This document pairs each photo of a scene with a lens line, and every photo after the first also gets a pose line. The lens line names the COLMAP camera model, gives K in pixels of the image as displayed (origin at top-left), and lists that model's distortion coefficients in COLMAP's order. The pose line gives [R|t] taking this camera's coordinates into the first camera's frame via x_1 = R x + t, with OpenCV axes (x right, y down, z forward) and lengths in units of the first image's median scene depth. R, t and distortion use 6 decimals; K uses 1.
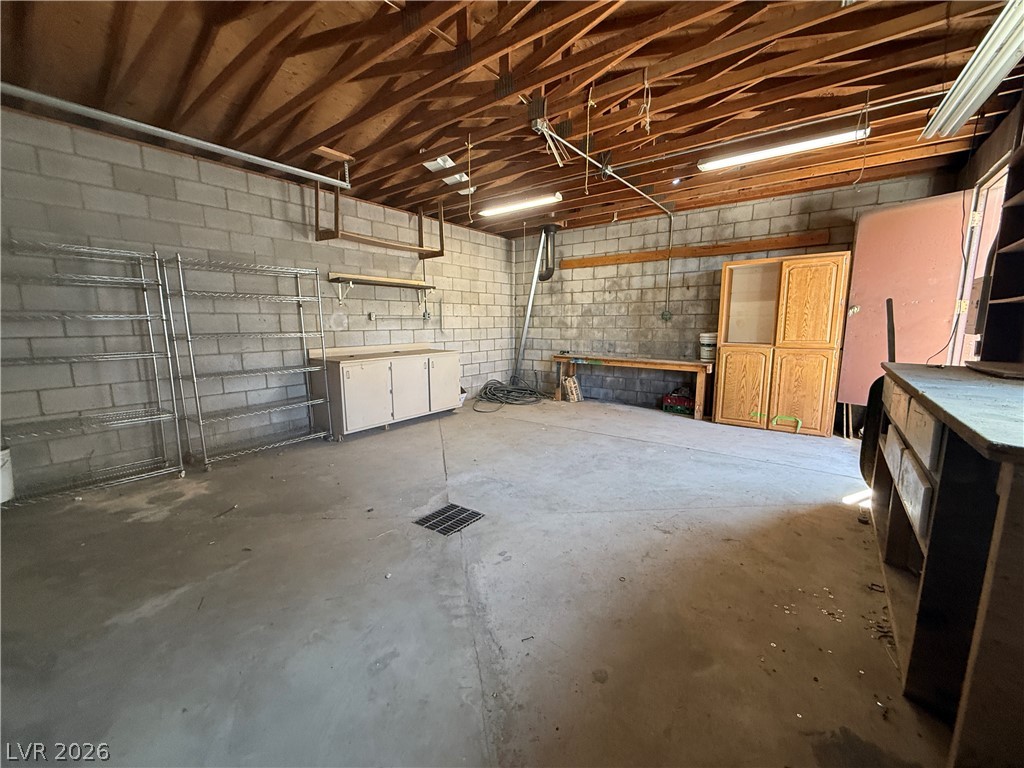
lens RADIAL K [[408.0, 0, 511.0], [0, 408.0, 383.5], [0, 0, 1]] dist [-0.000200, -0.000268]
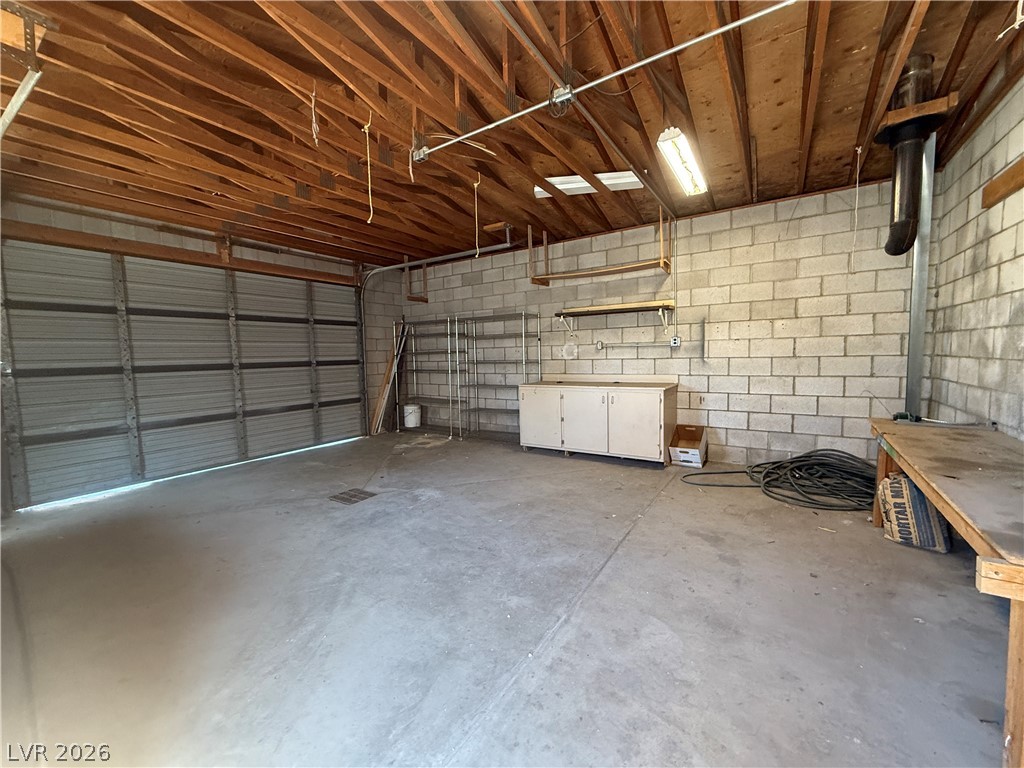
lens RADIAL K [[408.0, 0, 512.2], [0, 408.0, 384.6], [0, 0, 1]] dist [-0.000200, -0.000268]
pose [[0.070205, 0.079434, -0.994365, 0.830727], [-0.124659, 0.989709, 0.070261, -0.143450], [0.989713, 0.119024, 0.079385, 0.915579]]
